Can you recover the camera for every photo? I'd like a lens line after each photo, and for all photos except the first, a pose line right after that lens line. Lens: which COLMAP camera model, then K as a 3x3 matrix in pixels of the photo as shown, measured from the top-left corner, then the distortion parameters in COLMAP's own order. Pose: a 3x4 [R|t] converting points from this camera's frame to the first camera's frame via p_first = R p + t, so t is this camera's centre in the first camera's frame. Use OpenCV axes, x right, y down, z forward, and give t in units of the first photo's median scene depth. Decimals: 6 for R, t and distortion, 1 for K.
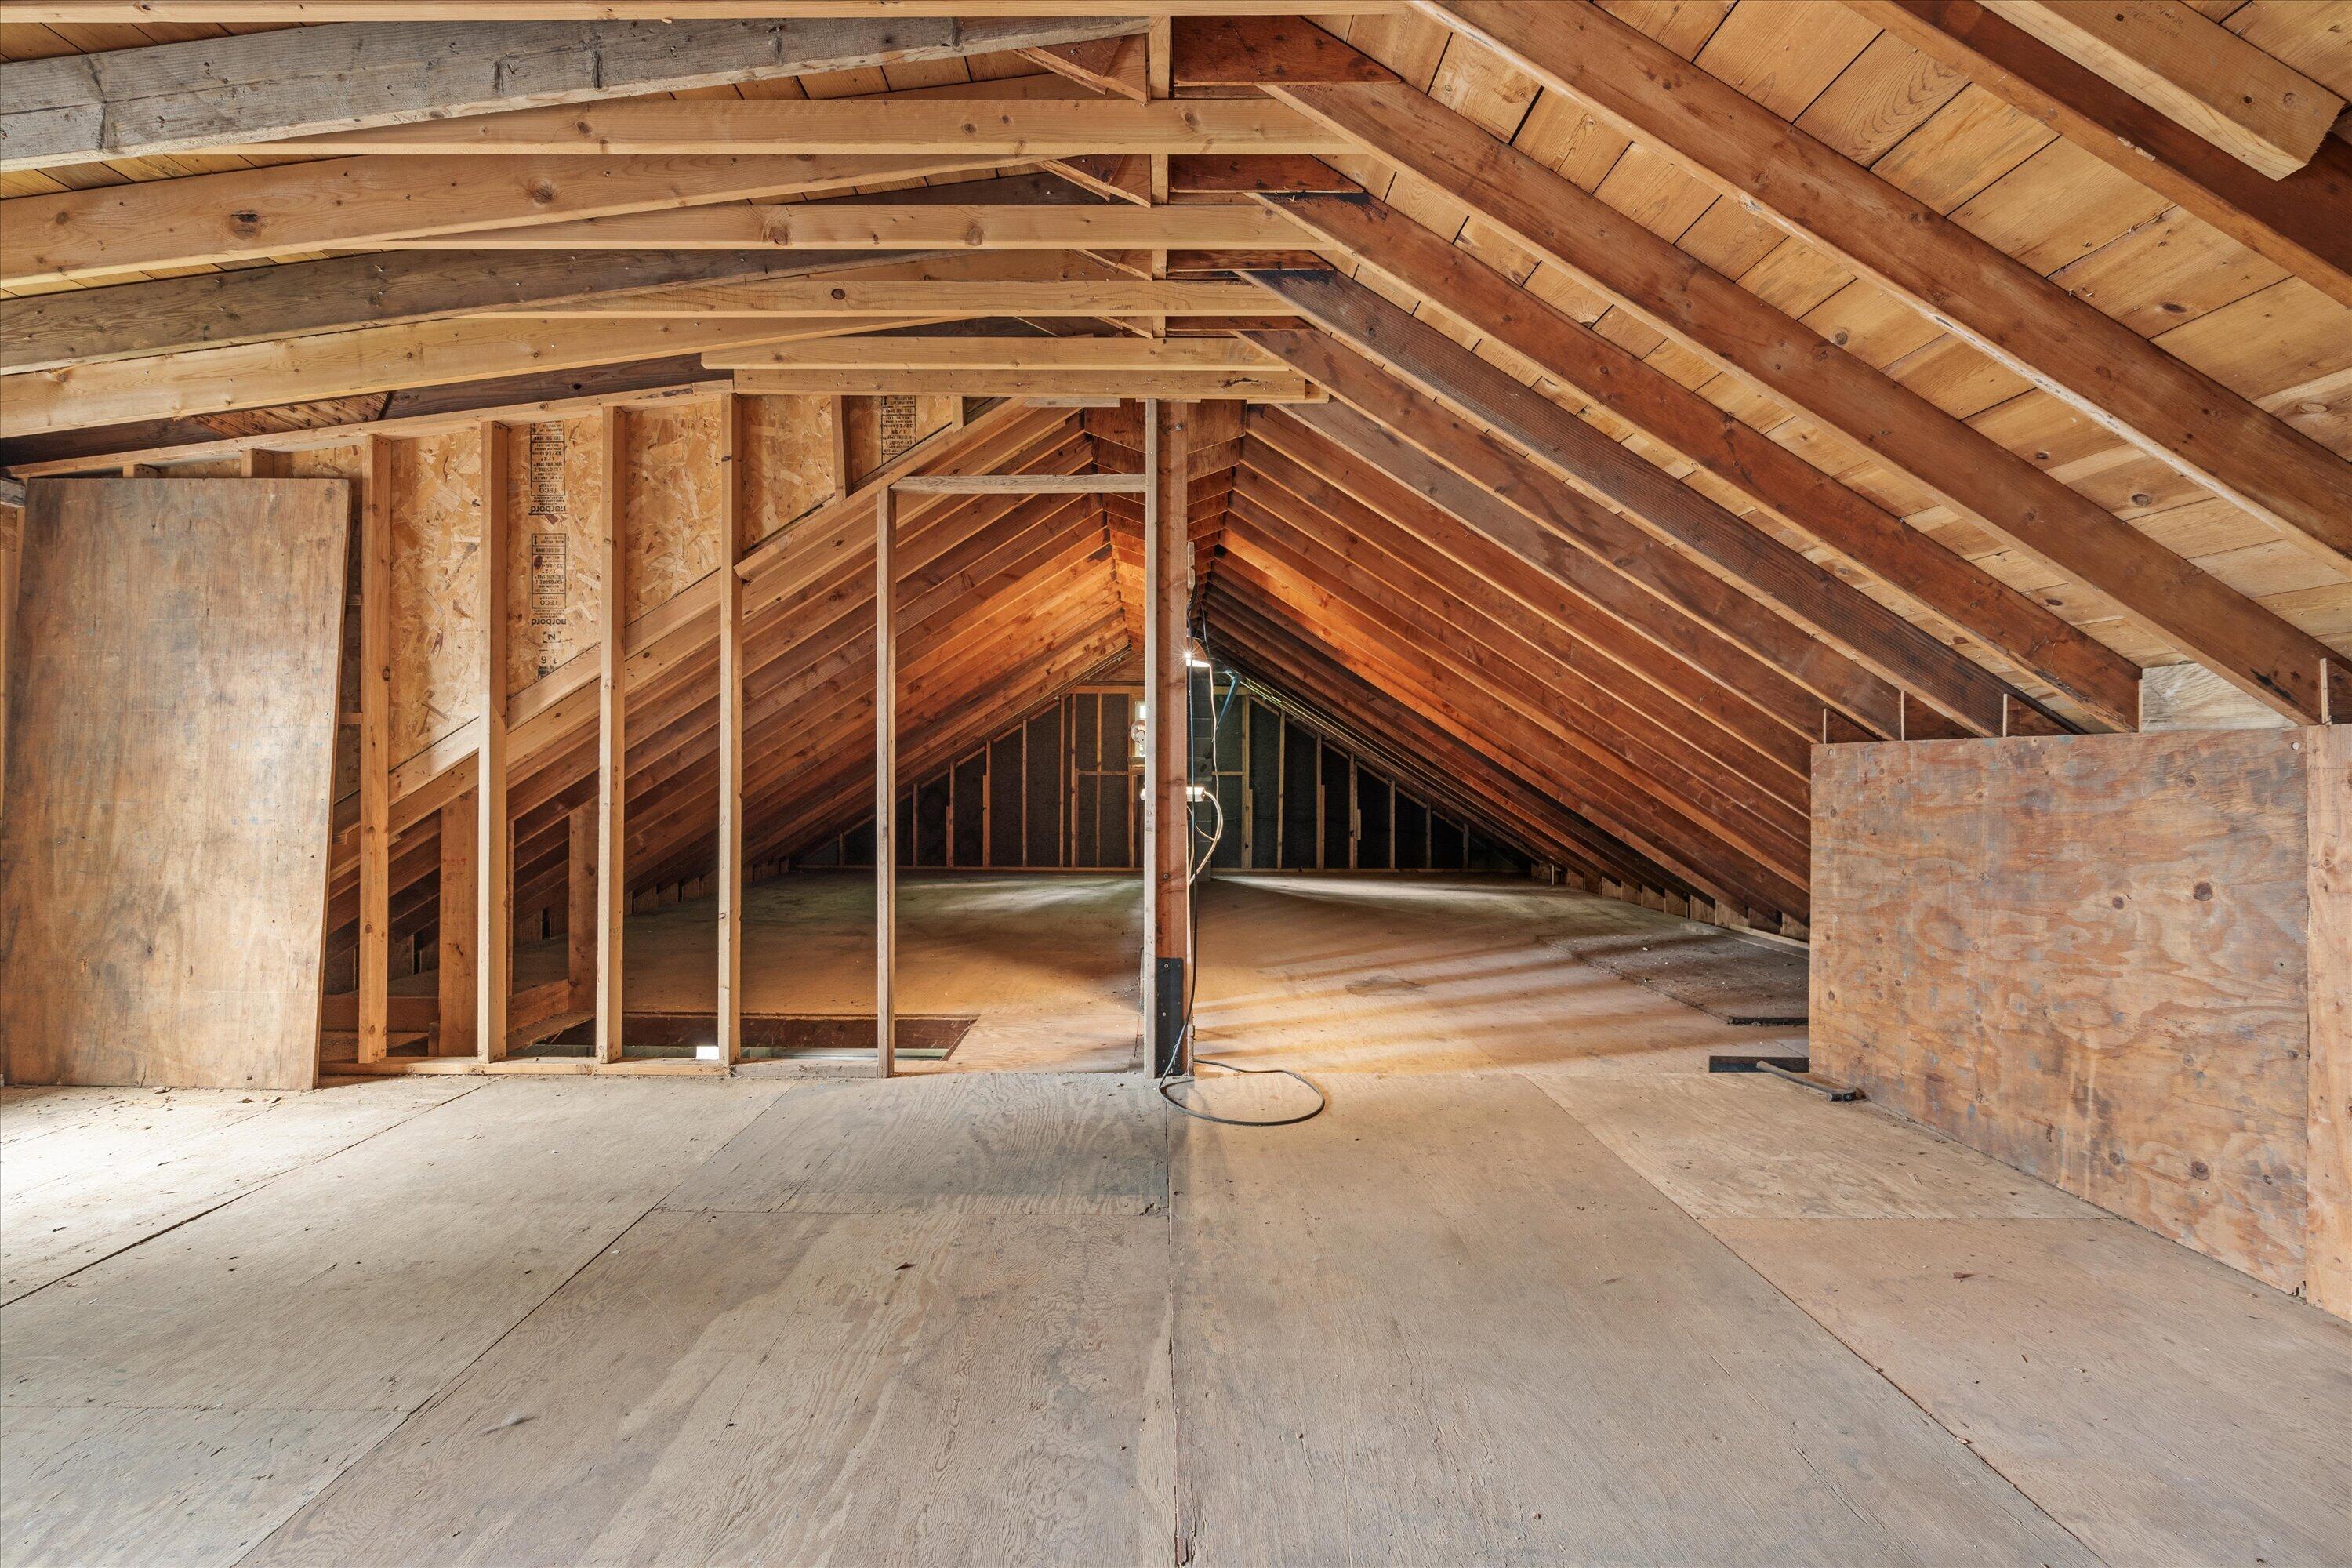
lens RADIAL K [[1101.0, 0, 1162.1], [0, 1101.0, 765.9], [0, 0, 1]] dist [-0.001895, 0.000871]
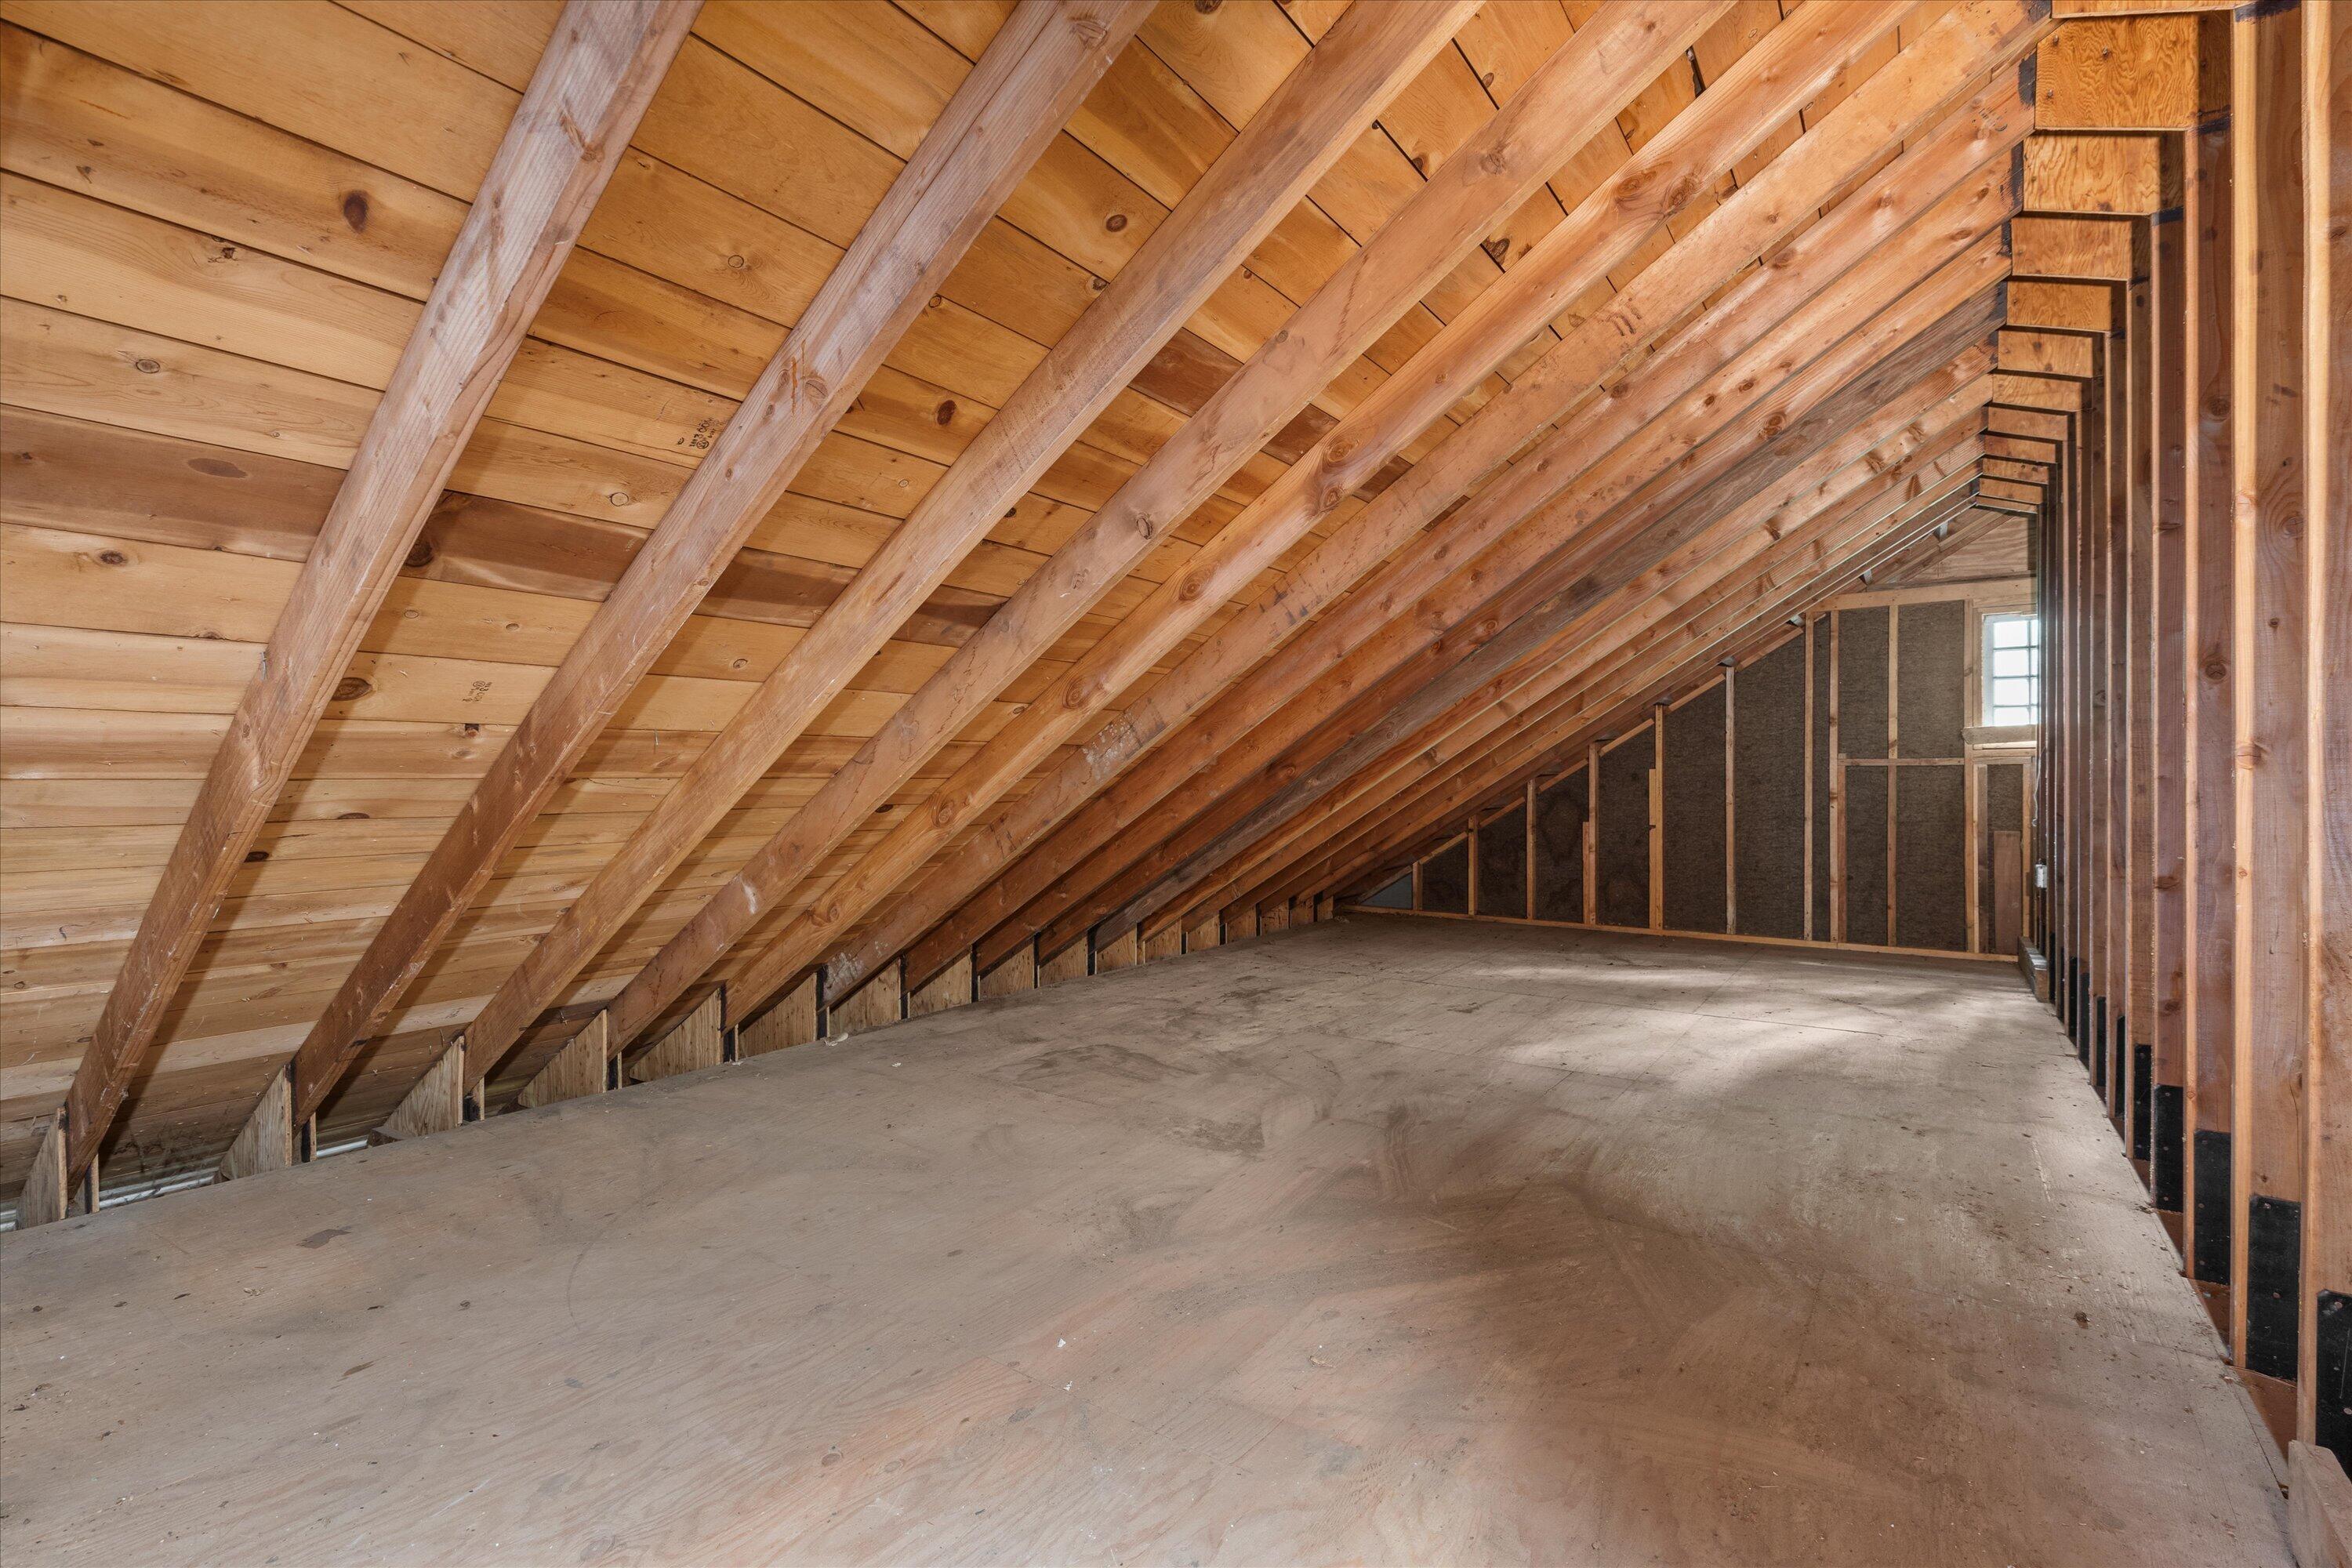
lens RADIAL K [[1073.9, 0, 1167.7], [0, 1073.9, 781.2], [0, 0, 1]] dist [-0.003023, -0.000122]
pose [[0.809916, -0.005844, -0.586517, -0.128694], [0.009311, 0.999952, 0.002894, 0.036625], [0.586472, -0.007805, 0.809932, 1.351266]]
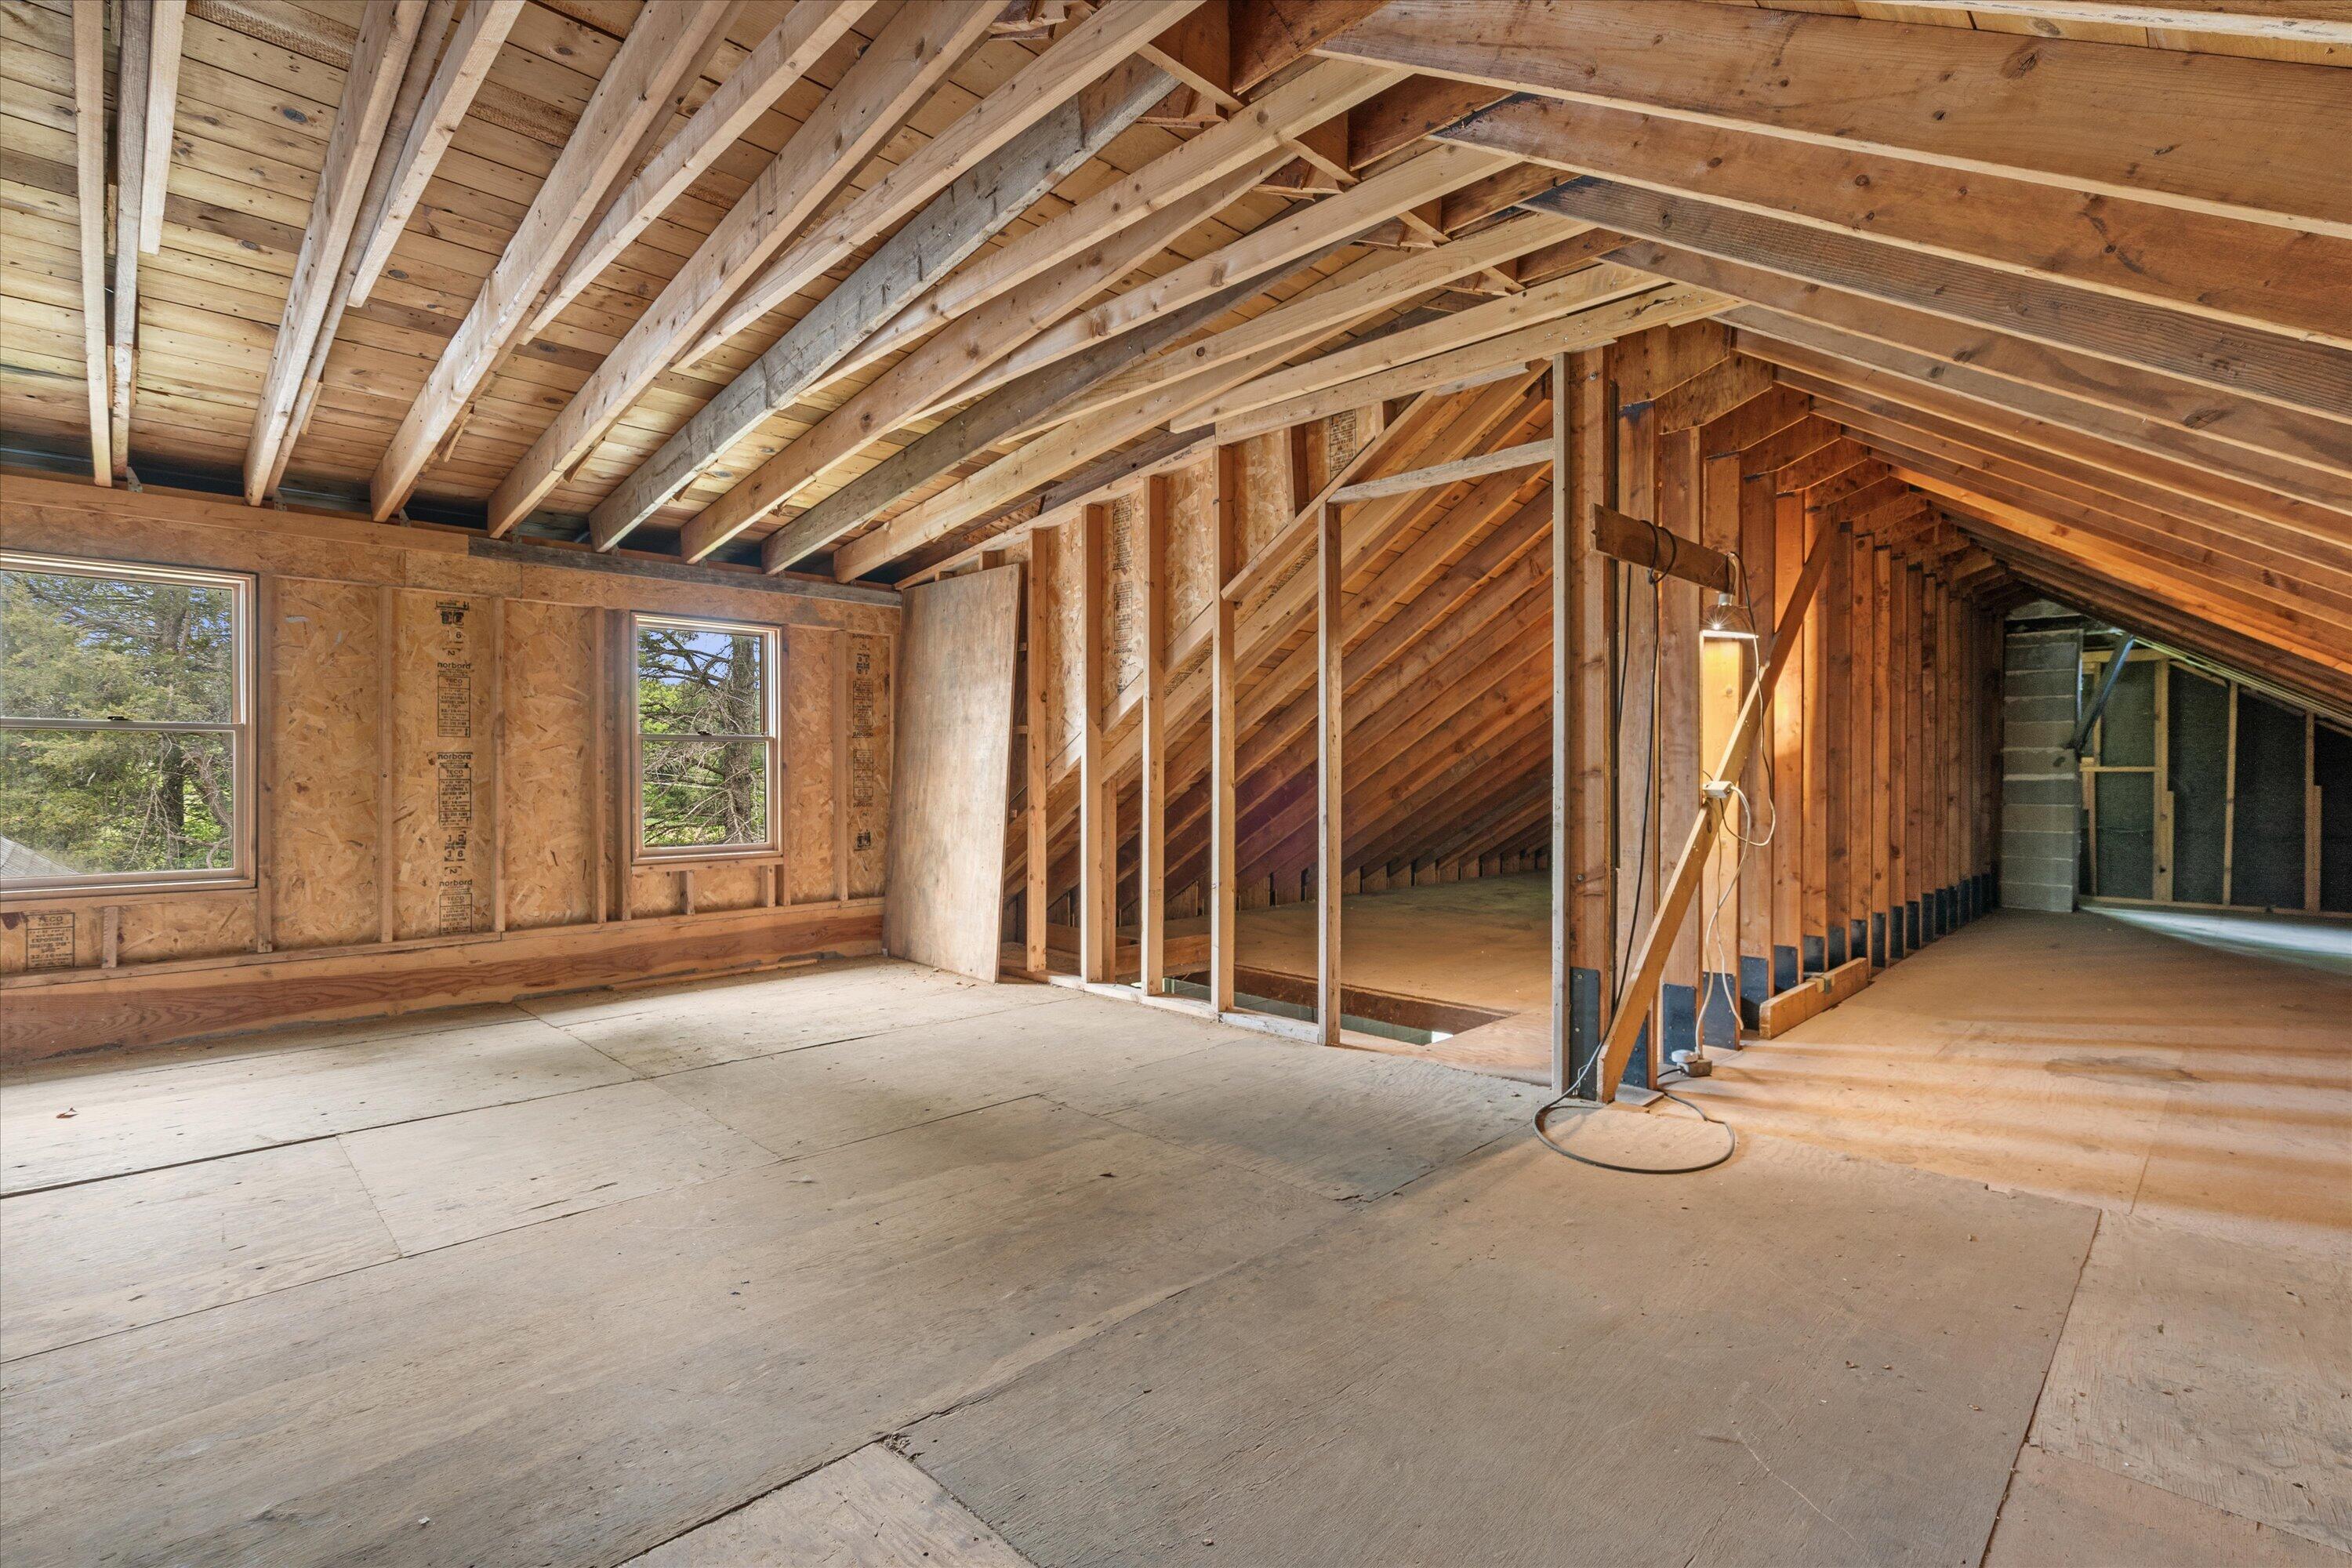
lens RADIAL K [[1089.8, 0, 1170.3], [0, 1089.8, 771.2], [0, 0, 1]] dist [0.001640, 0.000573]
pose [[0.705356, -0.002174, -0.708850, 0.419043], [0.006194, 0.999976, 0.003097, 0.008200], [0.708826, -0.006575, 0.705353, 0.138080]]
